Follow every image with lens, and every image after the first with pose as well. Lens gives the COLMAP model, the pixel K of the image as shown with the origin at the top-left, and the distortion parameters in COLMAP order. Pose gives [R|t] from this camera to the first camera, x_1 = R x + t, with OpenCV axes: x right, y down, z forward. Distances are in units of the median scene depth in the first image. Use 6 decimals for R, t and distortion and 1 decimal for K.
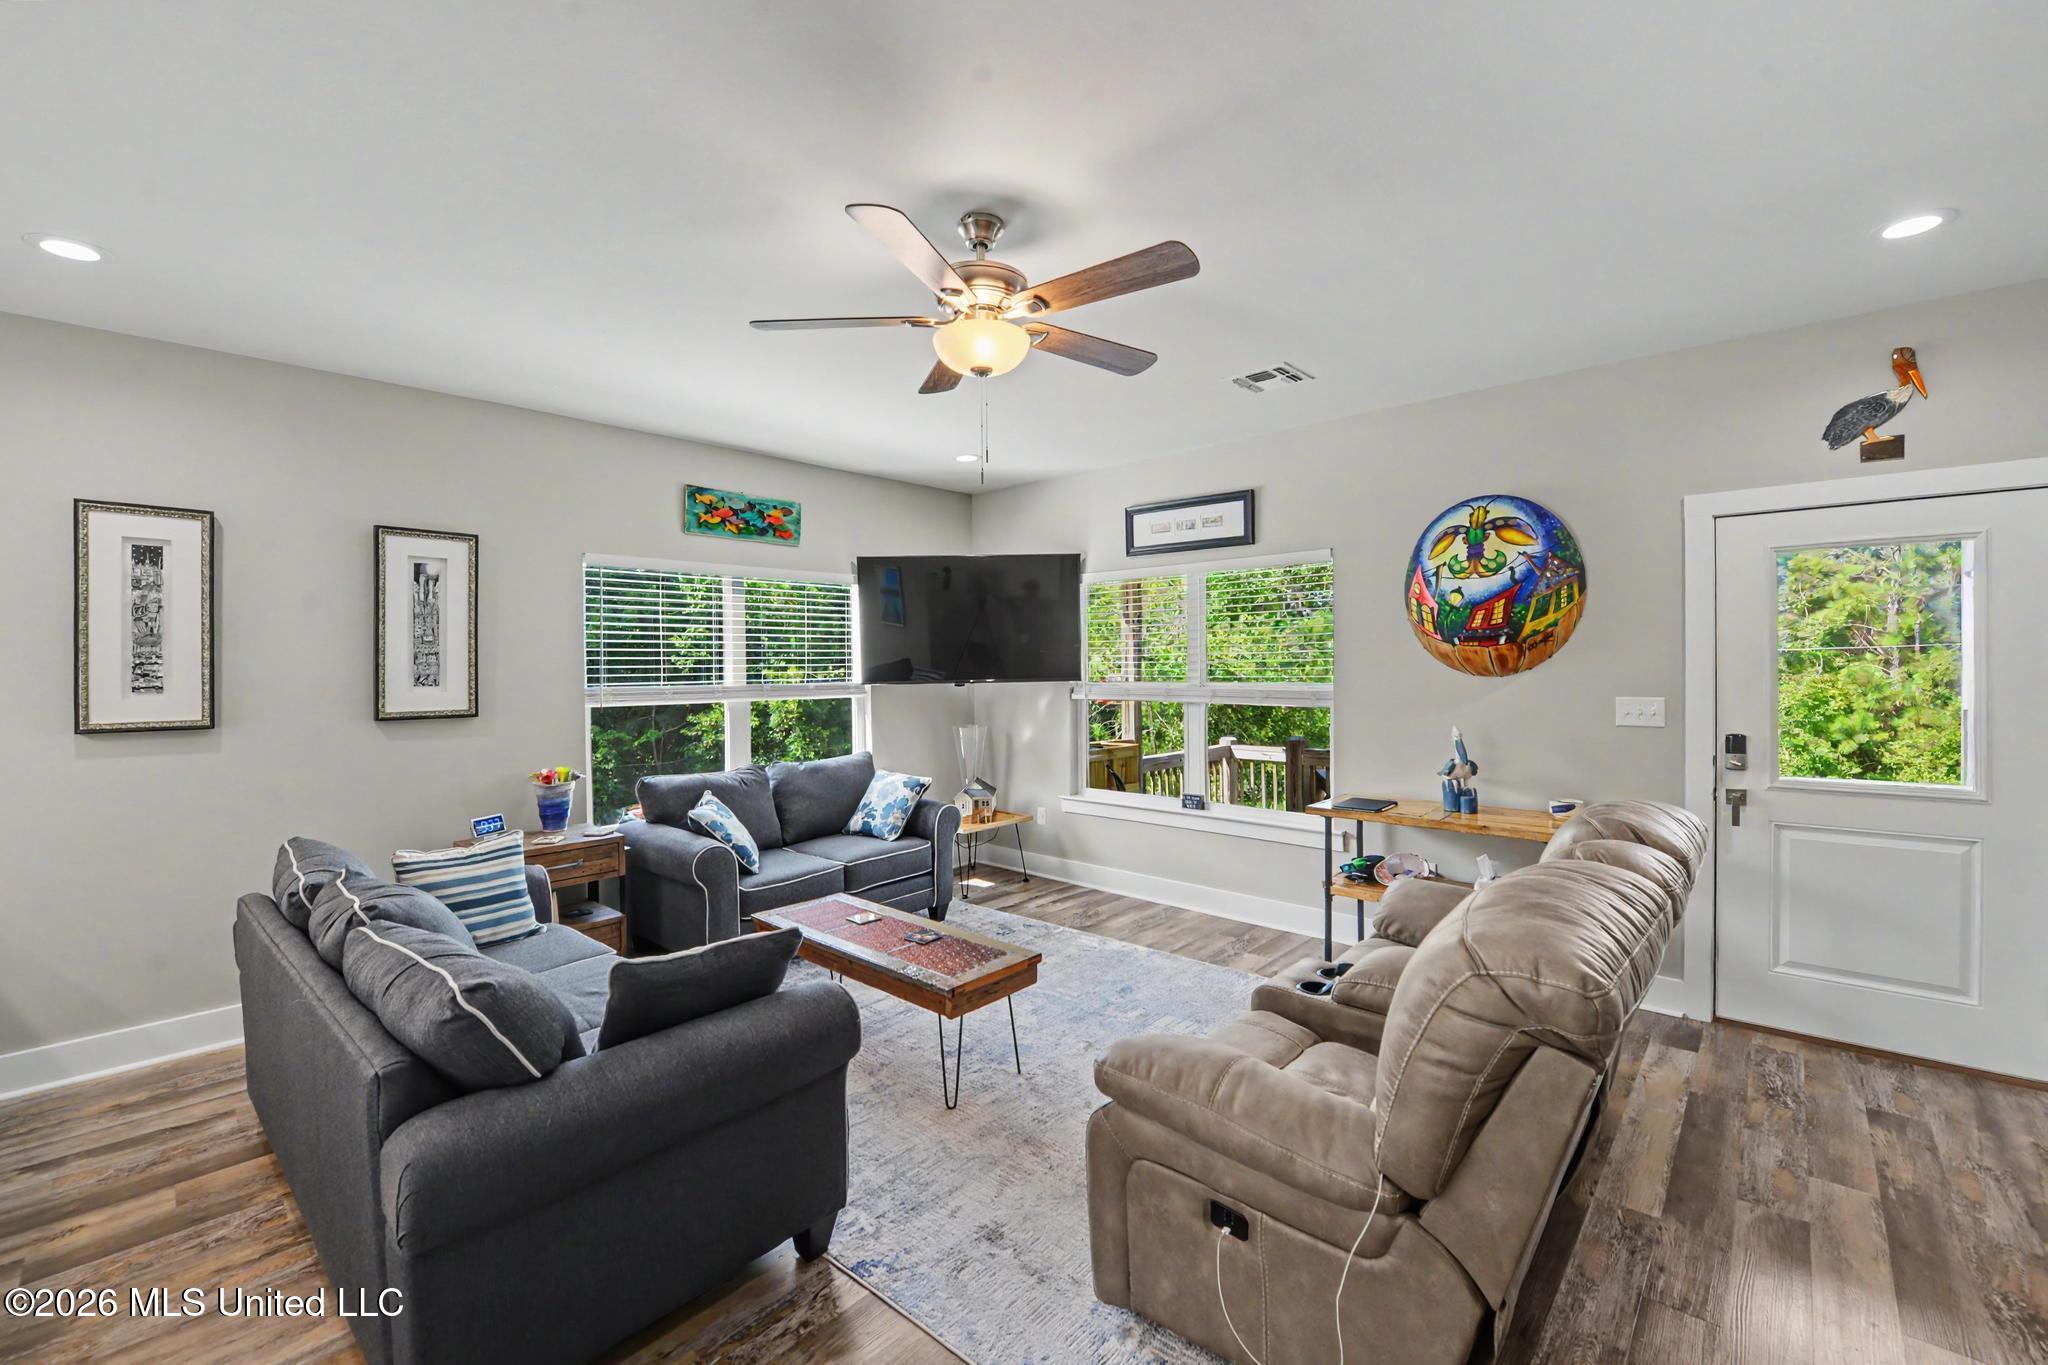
lens RADIAL K [[828.8, 0, 1031.7], [0, 828.8, 670.0], [0, 0, 1]] dist [-0.020157, -0.000289]
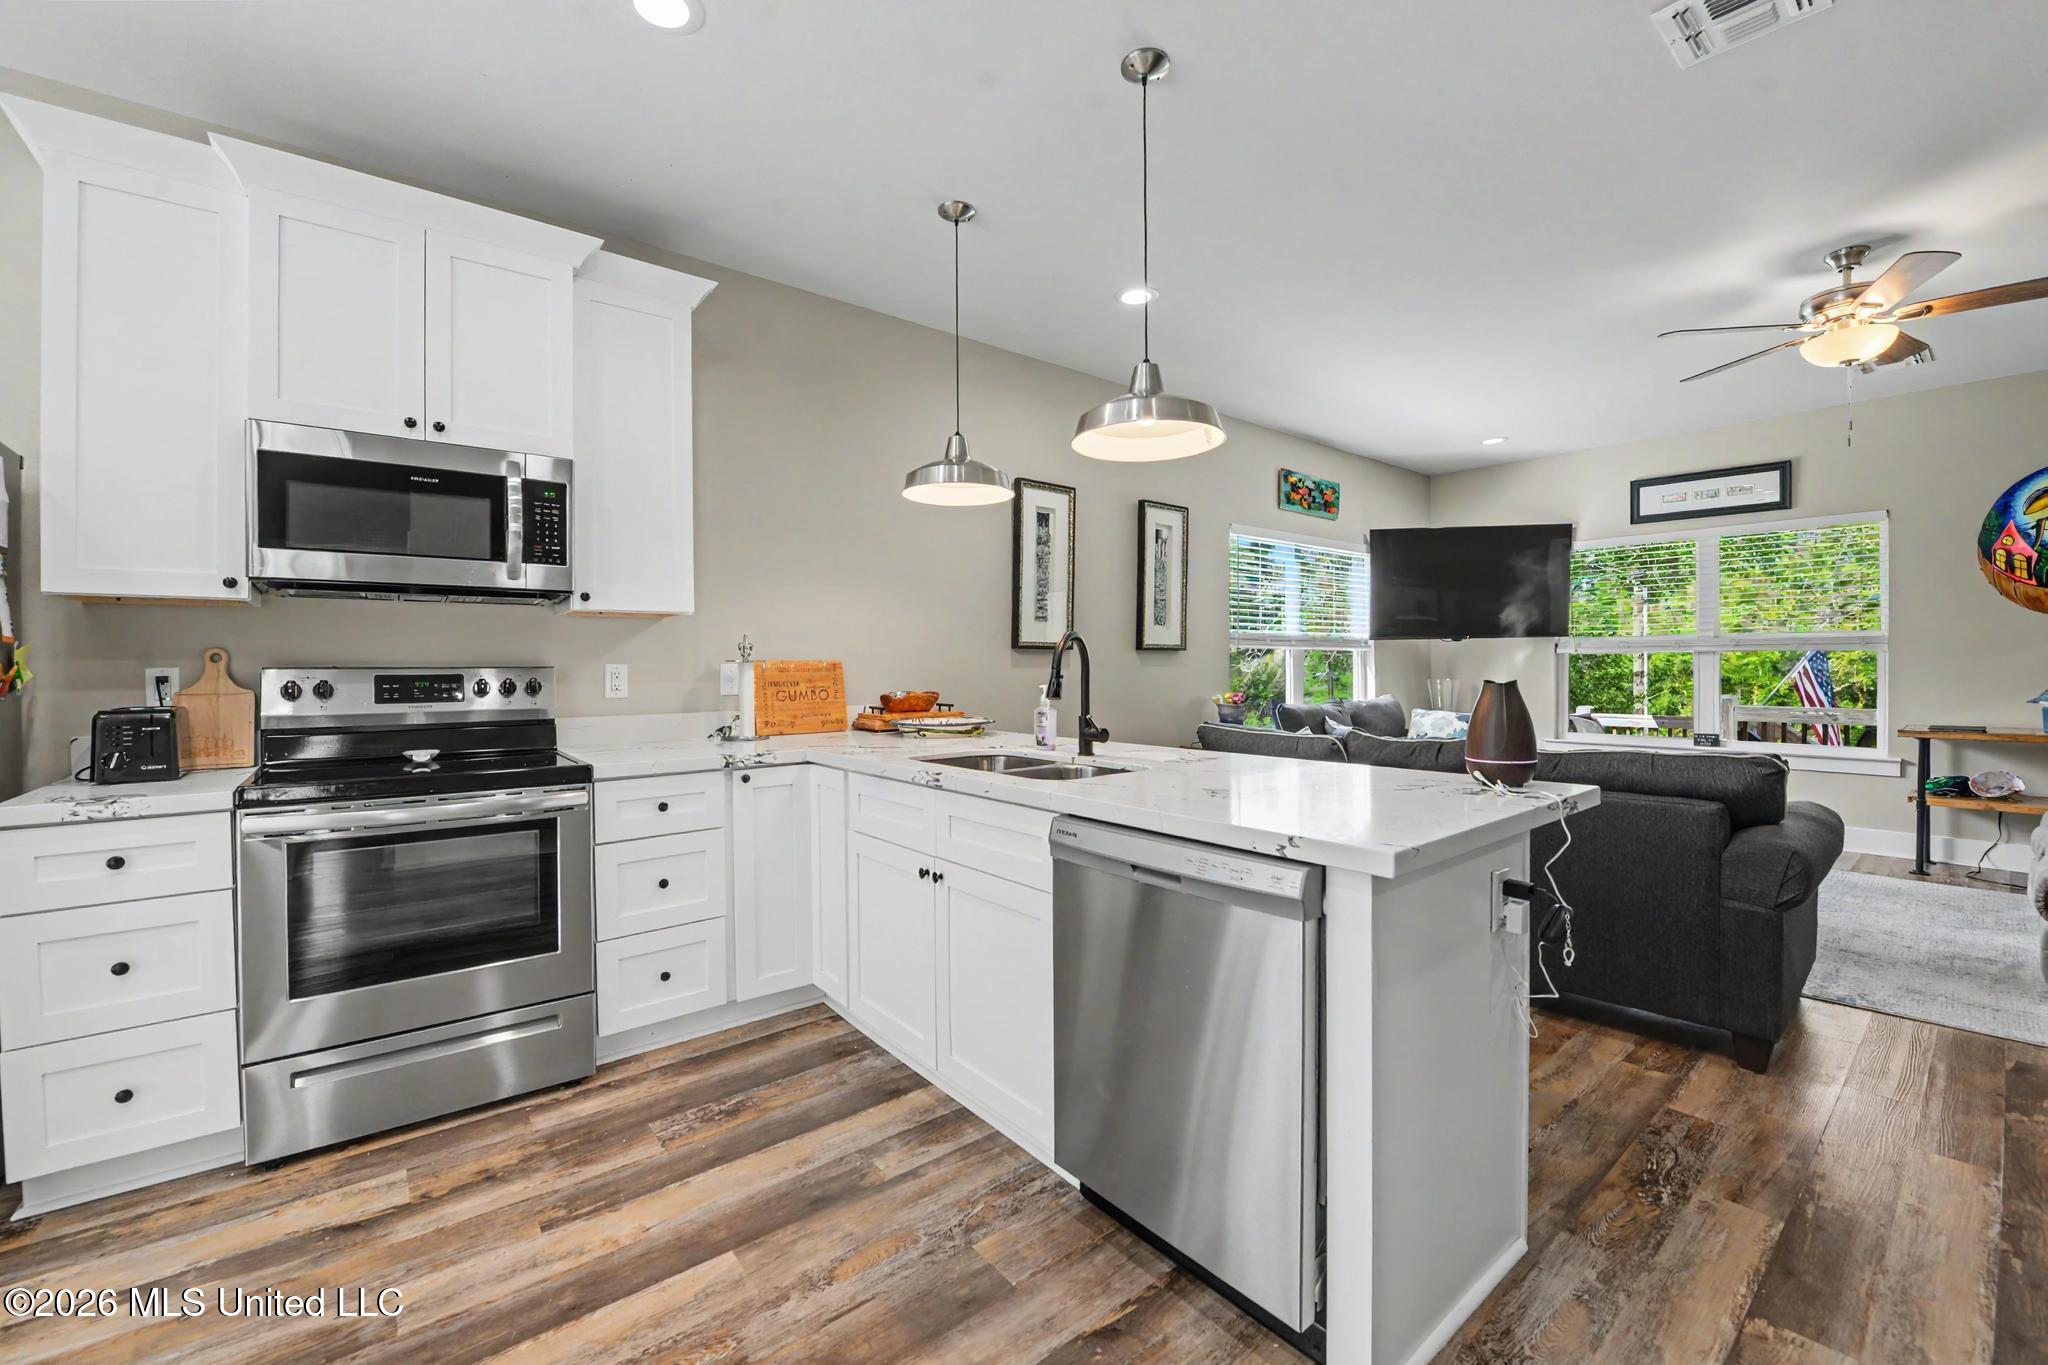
lens RADIAL K [[828.8, 0, 1022.1], [0, 828.8, 670.7], [0, 0, 1]] dist [-0.020157, -0.000289]
pose [[0.989314, 0.004093, -0.145745, -0.586288], [-0.003901, 0.999991, 0.001602, 0.069430], [0.145750, -0.001016, 0.989321, -0.244031]]
